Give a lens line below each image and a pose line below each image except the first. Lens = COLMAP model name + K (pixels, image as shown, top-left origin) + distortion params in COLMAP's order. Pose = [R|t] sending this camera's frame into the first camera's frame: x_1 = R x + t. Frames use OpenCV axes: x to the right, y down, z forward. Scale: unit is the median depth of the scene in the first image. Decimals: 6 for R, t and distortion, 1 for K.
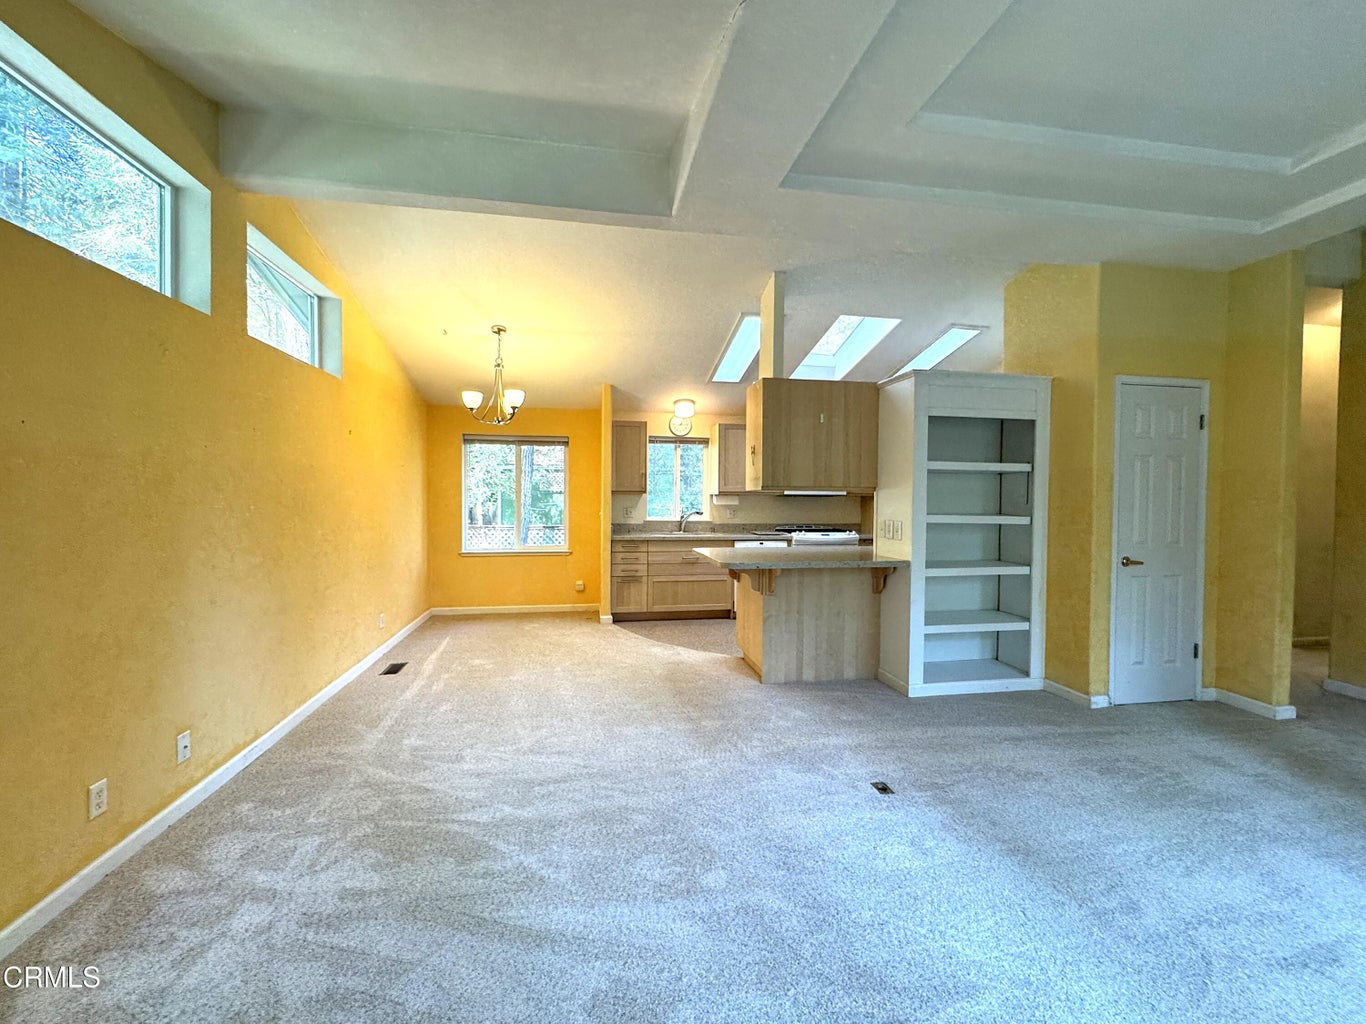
lens RADIAL K [[554.0, 0, 683.0], [0, 554.0, 512.0], [0, 0, 1]] dist [0.000050, -0.000028]
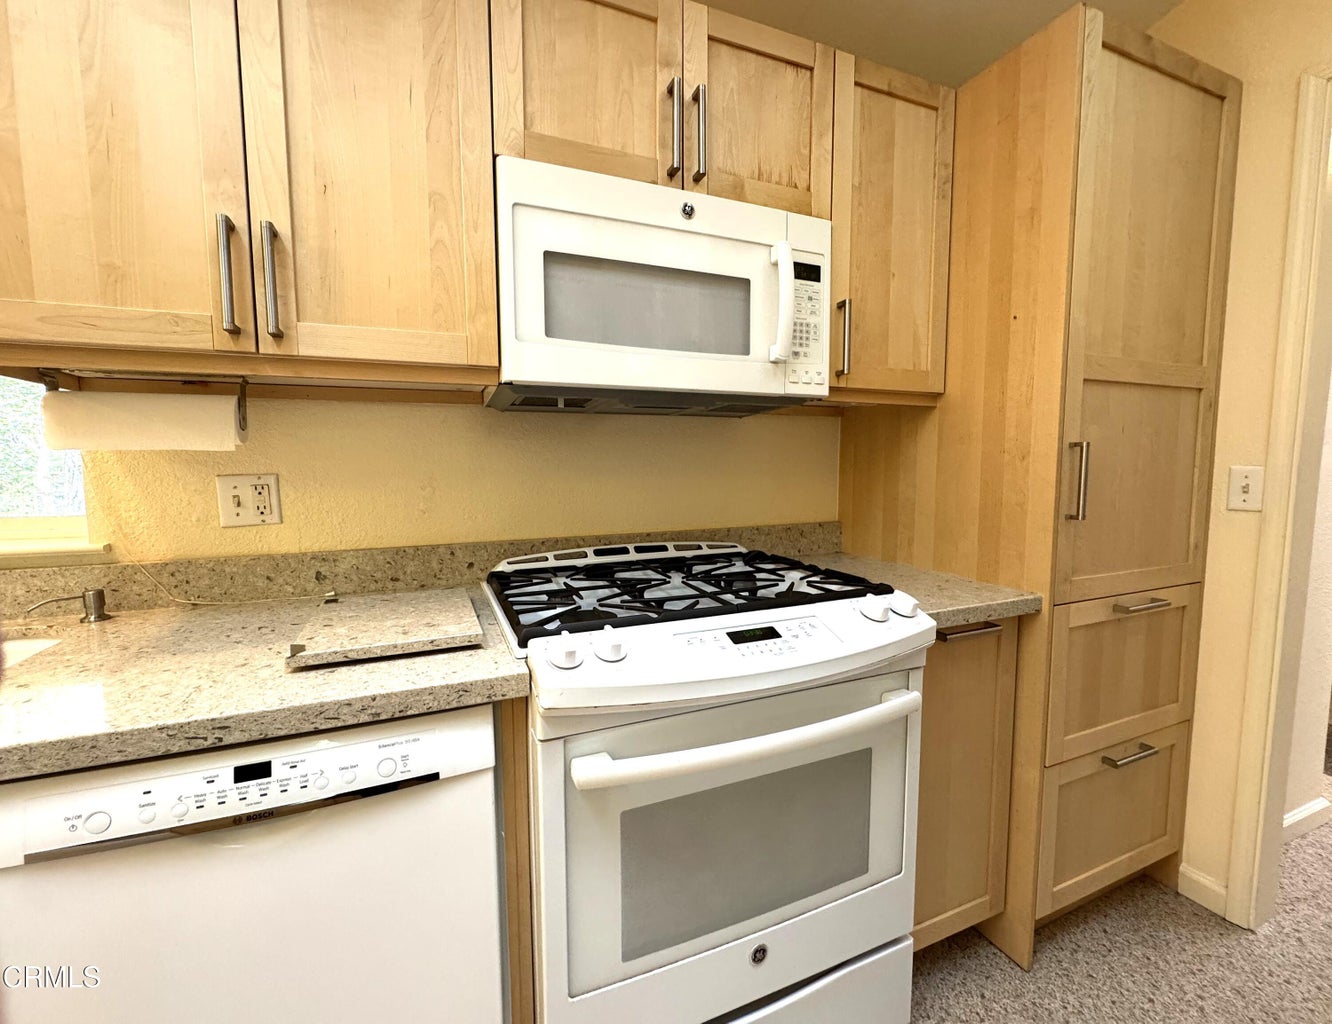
lens RADIAL K [[544.6, 0, 666.0], [0, 544.6, 512.0], [0, 0, 1]] dist [-0.001581, -0.000408]
pose [[0.976736, -0.032059, 0.212037, 0.190441], [0.017177, 0.997281, 0.071660, -0.004356], [-0.213758, -0.066351, 0.974631, 0.804642]]
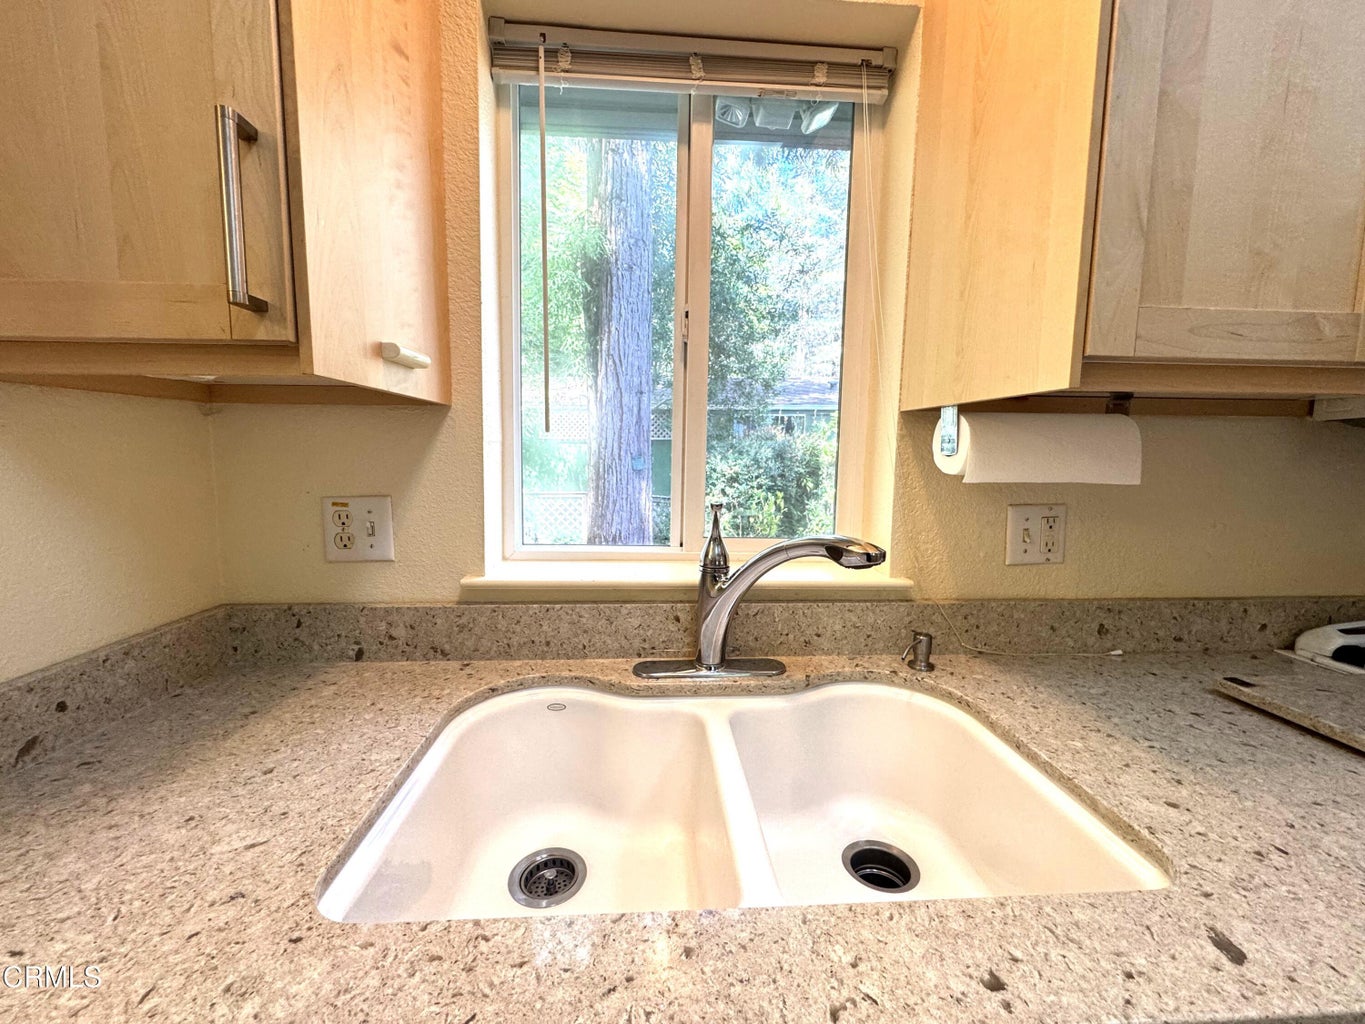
lens RADIAL K [[545.2, 0, 681.8], [0, 545.2, 508.8], [0, 0, 1]] dist [-0.002666, 0.000294]
pose [[0.994269, 0.013758, -0.106014, 0.004891], [-0.004397, 0.996108, 0.088035, -0.018349], [0.106812, -0.087064, 0.990460, 0.850860]]
